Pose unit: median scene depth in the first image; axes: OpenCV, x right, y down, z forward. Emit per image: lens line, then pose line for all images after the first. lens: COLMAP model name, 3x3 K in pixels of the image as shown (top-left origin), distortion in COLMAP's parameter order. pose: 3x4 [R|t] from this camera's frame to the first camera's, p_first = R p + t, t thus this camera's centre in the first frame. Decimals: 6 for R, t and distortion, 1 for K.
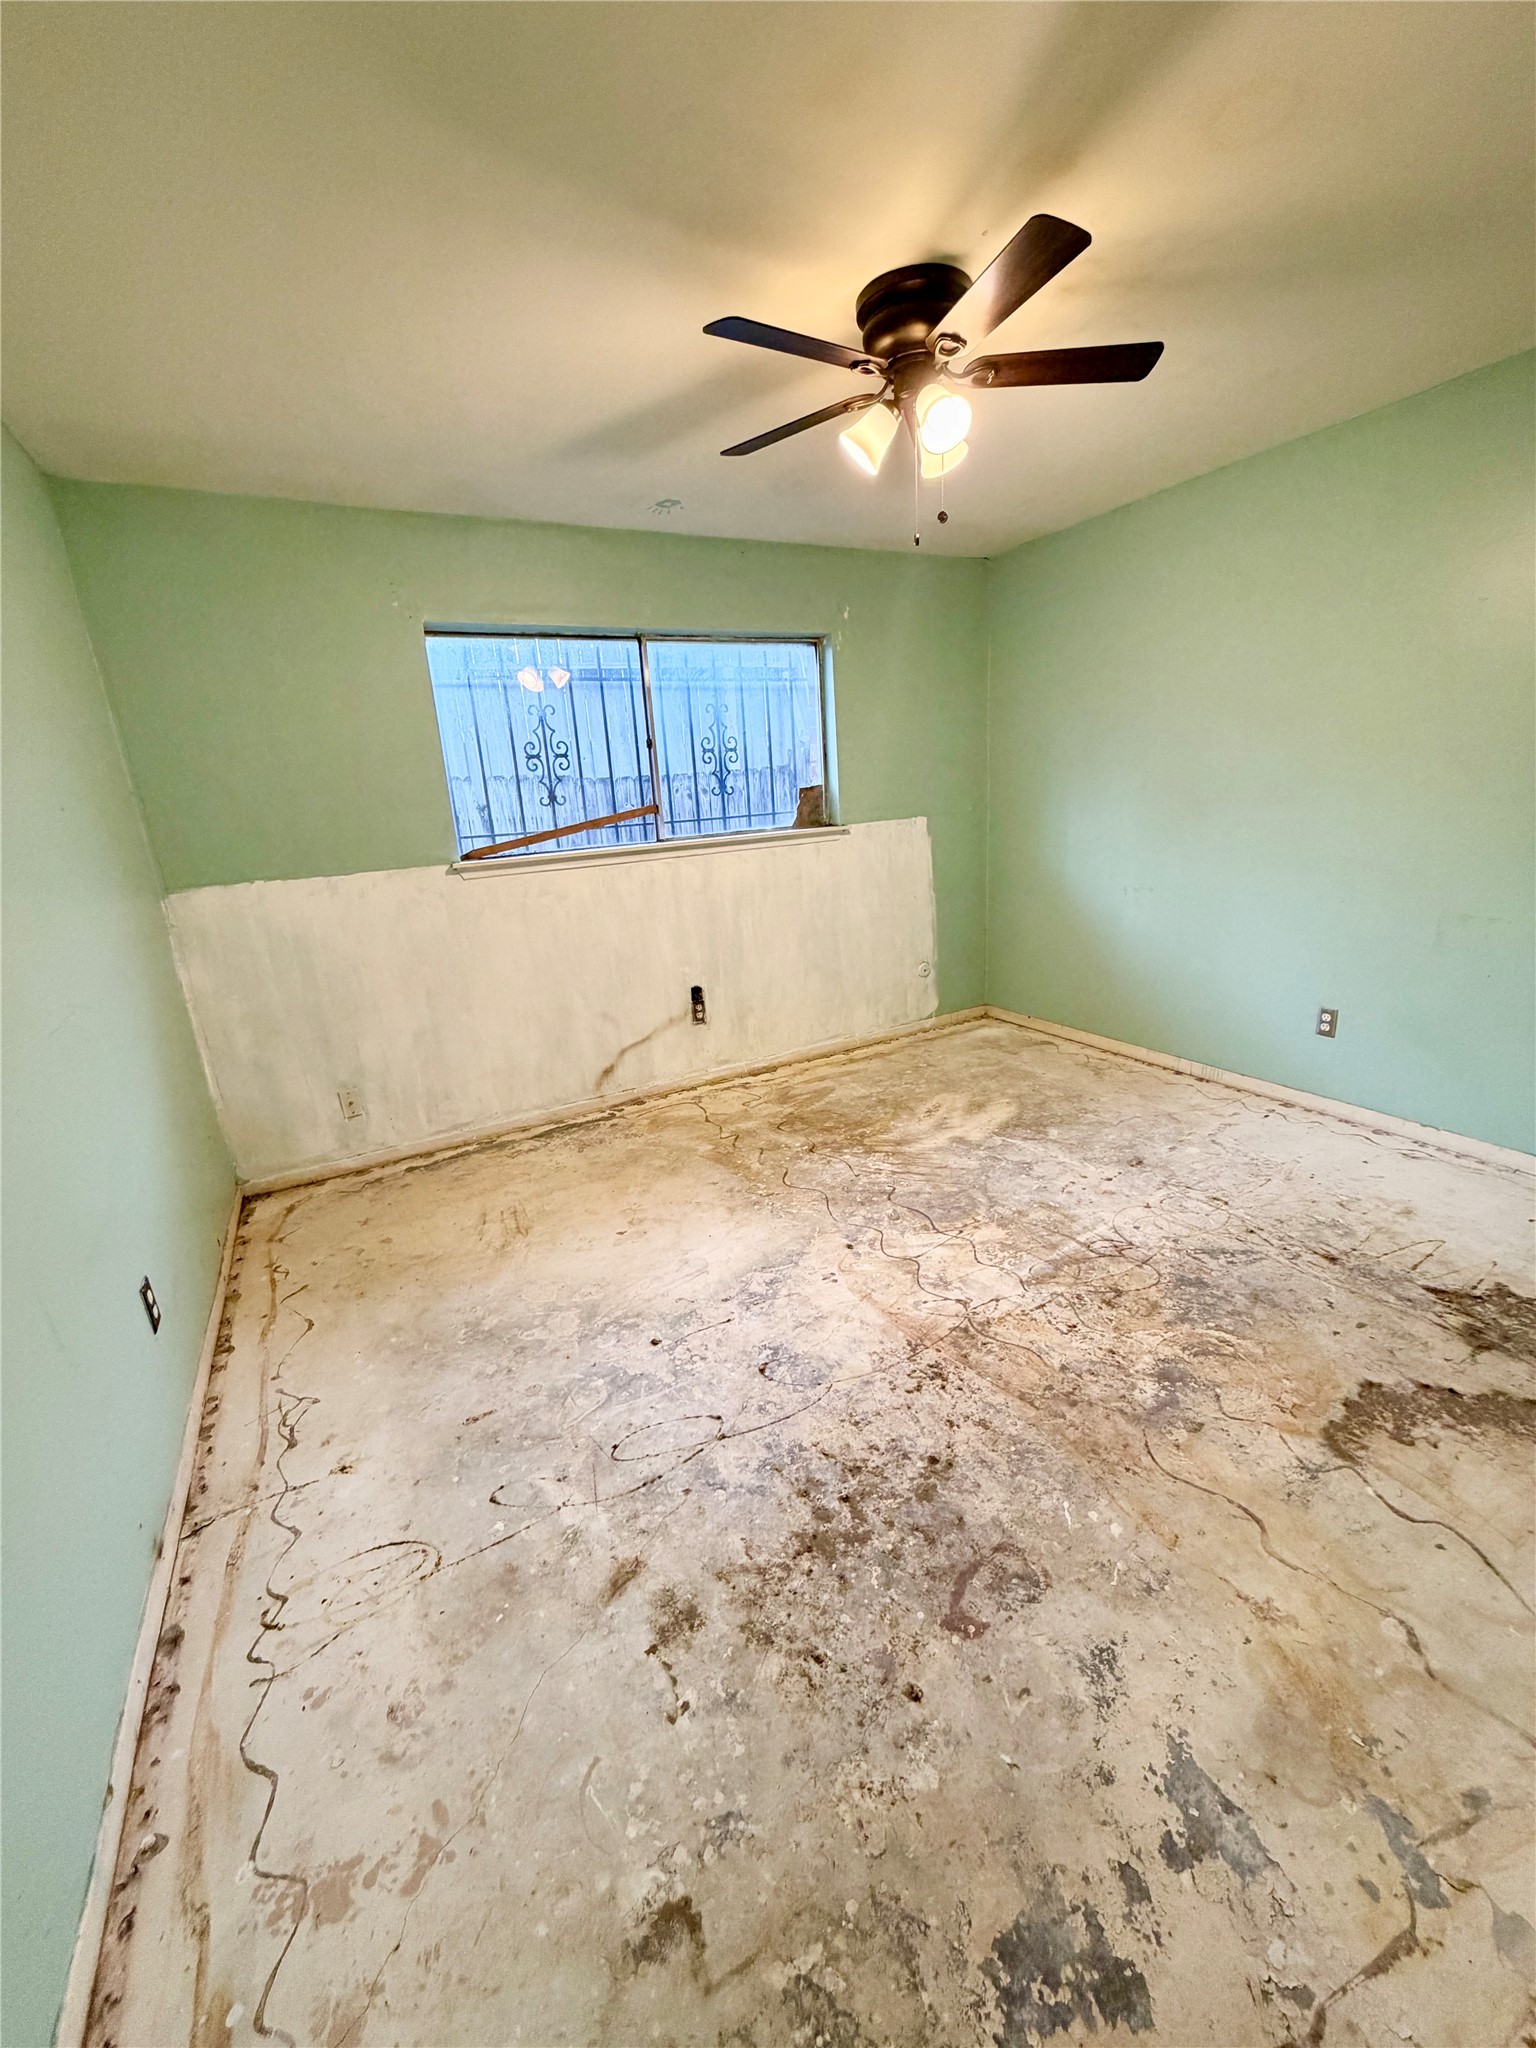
lens RADIAL K [[812.9, 0, 768.0], [0, 812.9, 1024.0], [0, 0, 1]] dist [-0.000233, 0.000161]
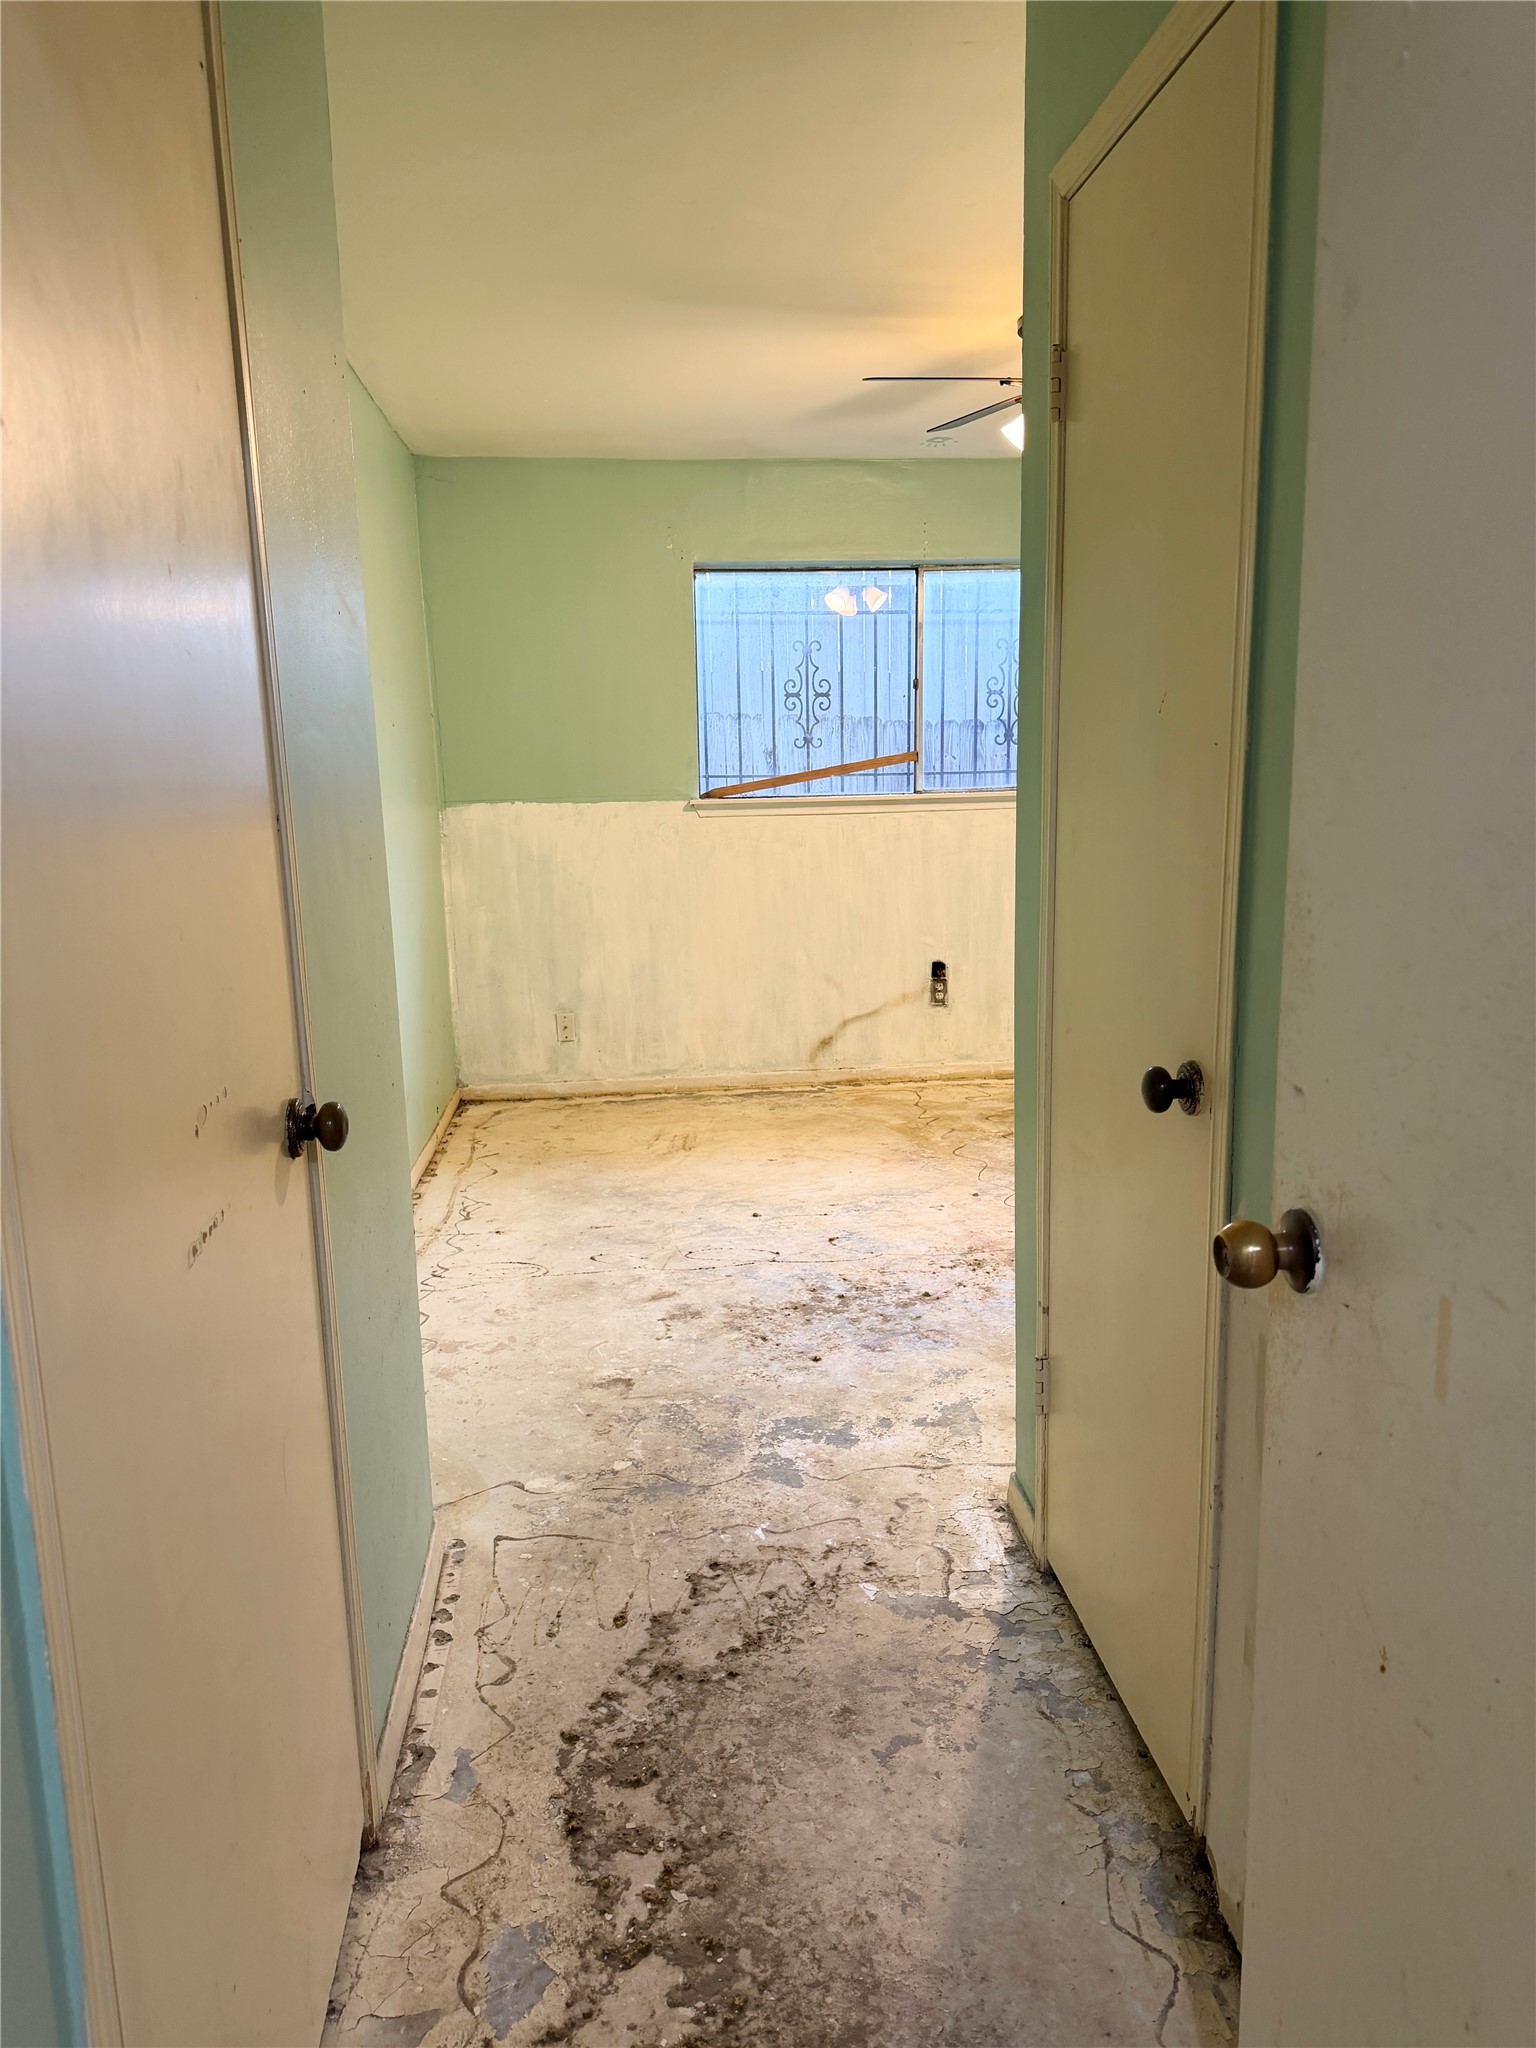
lens RADIAL K [[1446.6, 0, 783.8], [0, 1446.6, 1041.7], [0, 0, 1]] dist [0.169060, -0.261083]
pose [[0.922414, 0.115155, -0.368634, 0.411375], [-0.144179, 0.988180, -0.052082, 0.173467], [0.358280, 0.101190, 0.928114, -0.586029]]
